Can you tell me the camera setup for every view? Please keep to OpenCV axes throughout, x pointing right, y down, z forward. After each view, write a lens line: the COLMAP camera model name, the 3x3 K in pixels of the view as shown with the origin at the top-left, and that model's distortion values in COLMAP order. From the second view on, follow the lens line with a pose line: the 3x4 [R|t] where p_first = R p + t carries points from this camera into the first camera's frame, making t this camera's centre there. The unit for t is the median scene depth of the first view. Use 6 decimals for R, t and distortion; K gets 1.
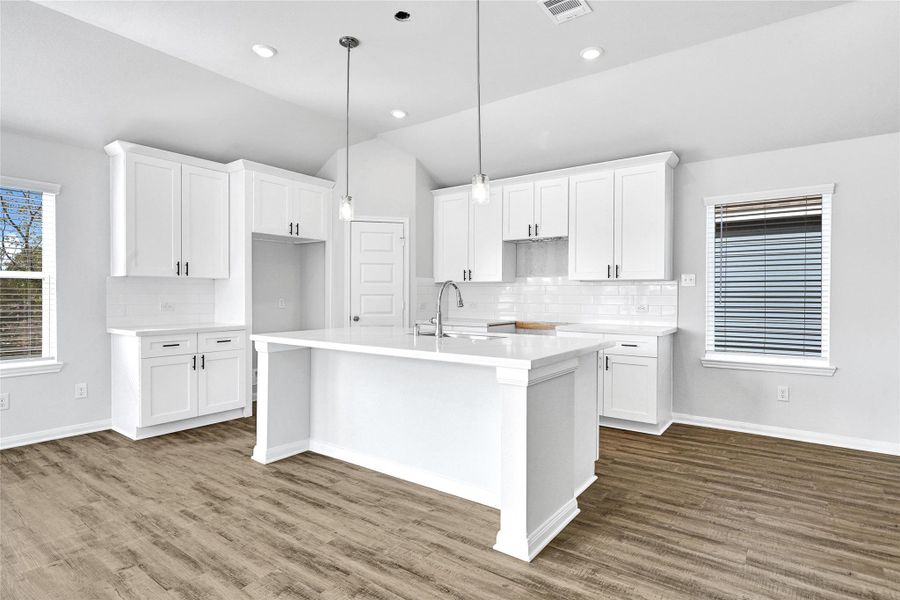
lens RADIAL K [[472.8, 0, 447.1], [0, 472.8, 300.3], [0, 0, 1]] dist [-0.004727, 0.000682]
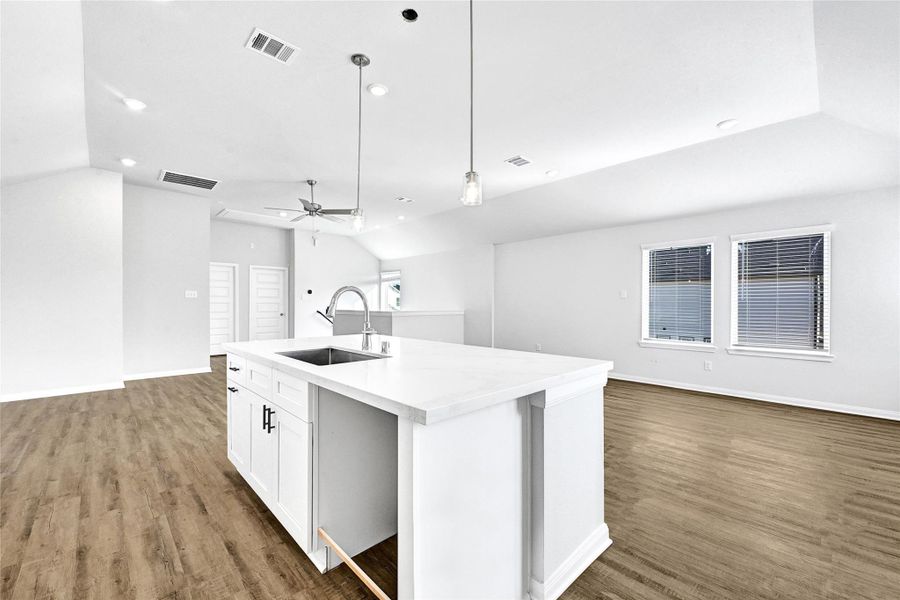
lens RADIAL K [[370.4, 0, 449.2], [0, 370.4, 302.2], [0, 0, 1]] dist [-0.011617, -0.000050]
pose [[-0.984936, -0.009497, 0.172657, -0.245421], [-0.007259, 0.999881, 0.013589, -0.023843], [-0.172766, 0.012131, -0.984888, 1.363800]]
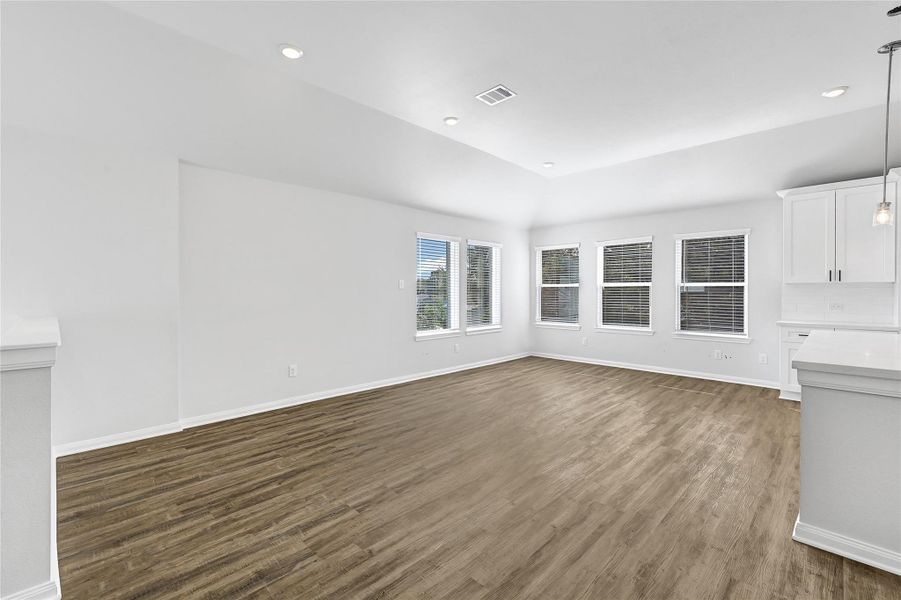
lens RADIAL K [[394.8, 0, 448.2], [0, 394.8, 290.7], [0, 0, 1]] dist [-0.010899, -0.000004]
pose [[-0.140888, -0.002359, -0.990023, 0.647674], [-0.014056, 0.999901, -0.000382, -0.015339], [0.989926, 0.013861, -0.140907, 0.163507]]
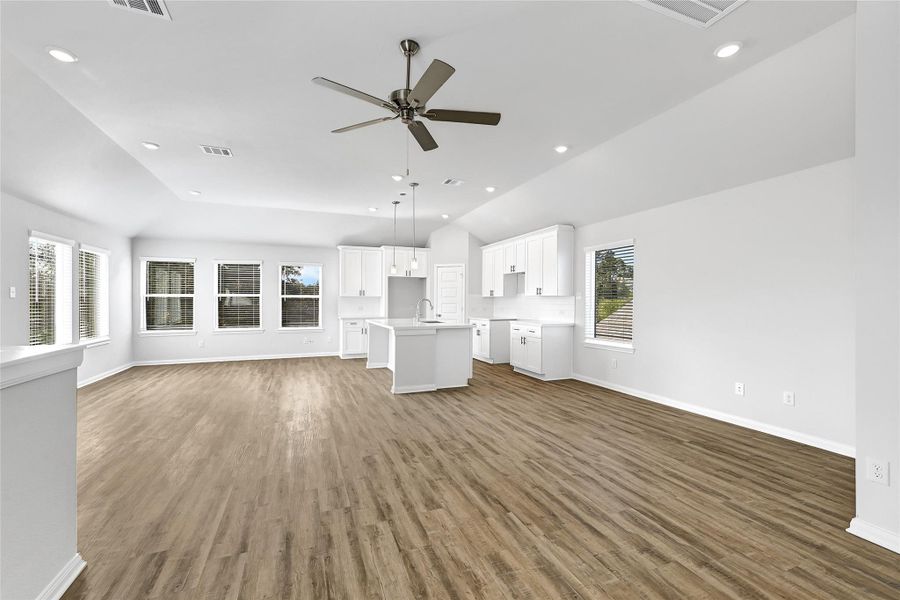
lens RADIAL K [[370.4, 0, 444.7], [0, 370.4, 299.7], [0, 0, 1]] dist [-0.011617, -0.000050]
pose [[0.849477, -0.003600, -0.527614, 0.901684], [-0.005355, 0.999866, -0.015443, -0.006186], [0.527599, 0.015944, 0.849344, -0.444969]]
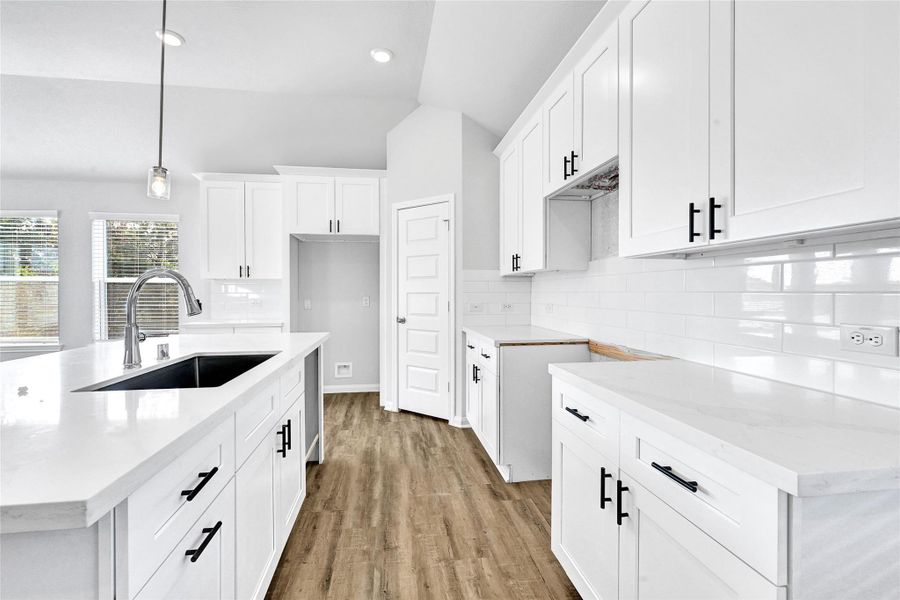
lens RADIAL K [[370.4, 0, 430.5], [0, 370.4, 291.2], [0, 0, 1]] dist [-0.011617, -0.000050]
pose [[0.686734, -0.006099, -0.726883, 0.464310], [-0.004397, 0.999912, -0.012544, -0.009057], [0.726896, 0.011811, 0.686646, 0.782138]]
